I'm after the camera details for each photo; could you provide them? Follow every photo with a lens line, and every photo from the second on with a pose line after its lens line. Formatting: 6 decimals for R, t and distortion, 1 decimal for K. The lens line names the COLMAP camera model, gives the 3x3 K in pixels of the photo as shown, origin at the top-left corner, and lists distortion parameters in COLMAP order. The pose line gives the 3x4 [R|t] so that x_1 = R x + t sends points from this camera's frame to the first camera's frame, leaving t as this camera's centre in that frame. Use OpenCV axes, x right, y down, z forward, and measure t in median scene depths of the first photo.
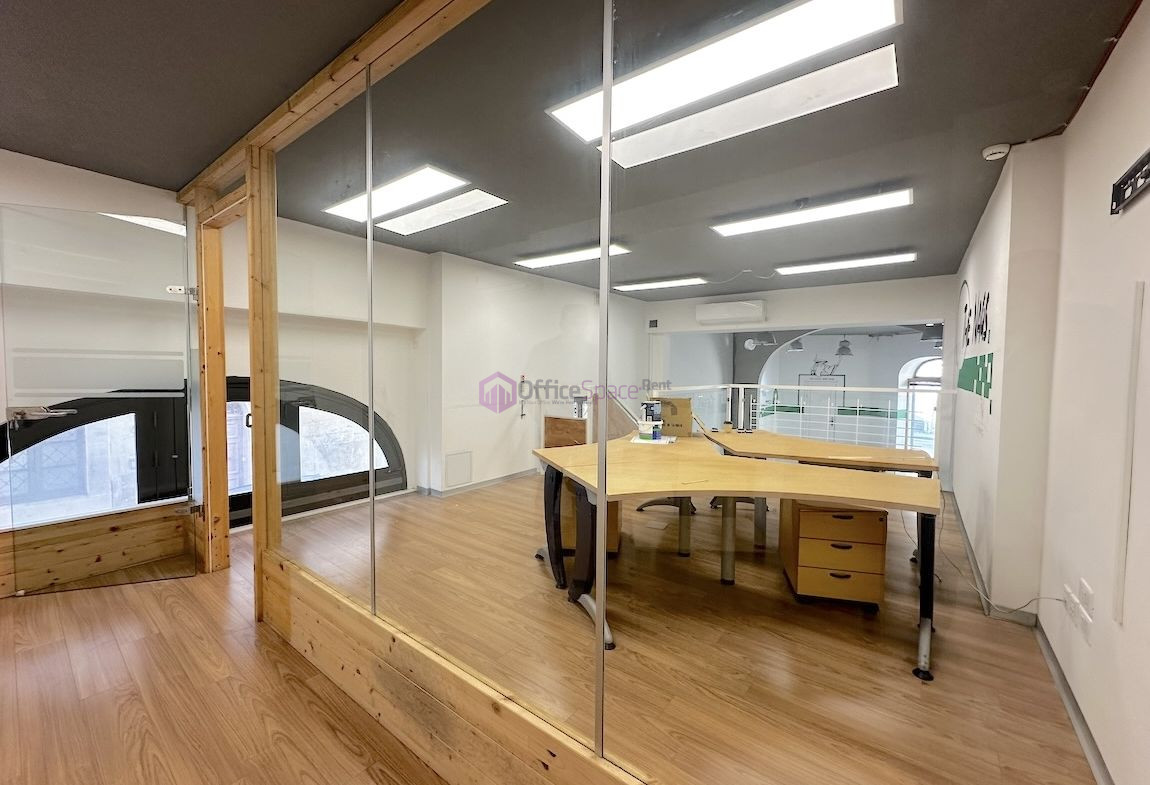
lens RADIAL K [[456.5, 0, 571.7], [0, 456.5, 391.3], [0, 0, 1]] dist [-0.004366, -0.000072]
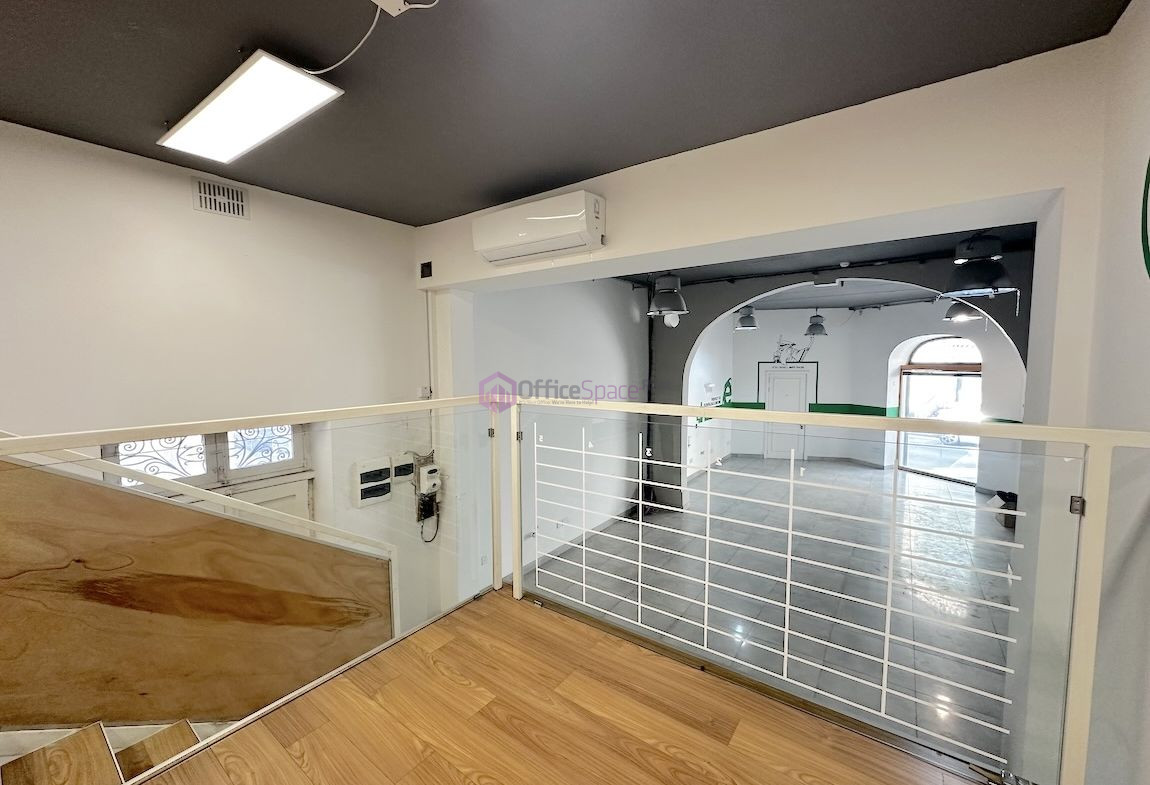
lens RADIAL K [[457.5, 0, 575.0], [0, 457.5, 392.5], [0, 0, 1]] dist [-0.000148, 0.000197]
pose [[0.999762, -0.012537, 0.017835, 0.531295], [0.012068, 0.999584, 0.026198, -0.027391], [-0.018156, -0.025976, 0.999498, 0.720777]]
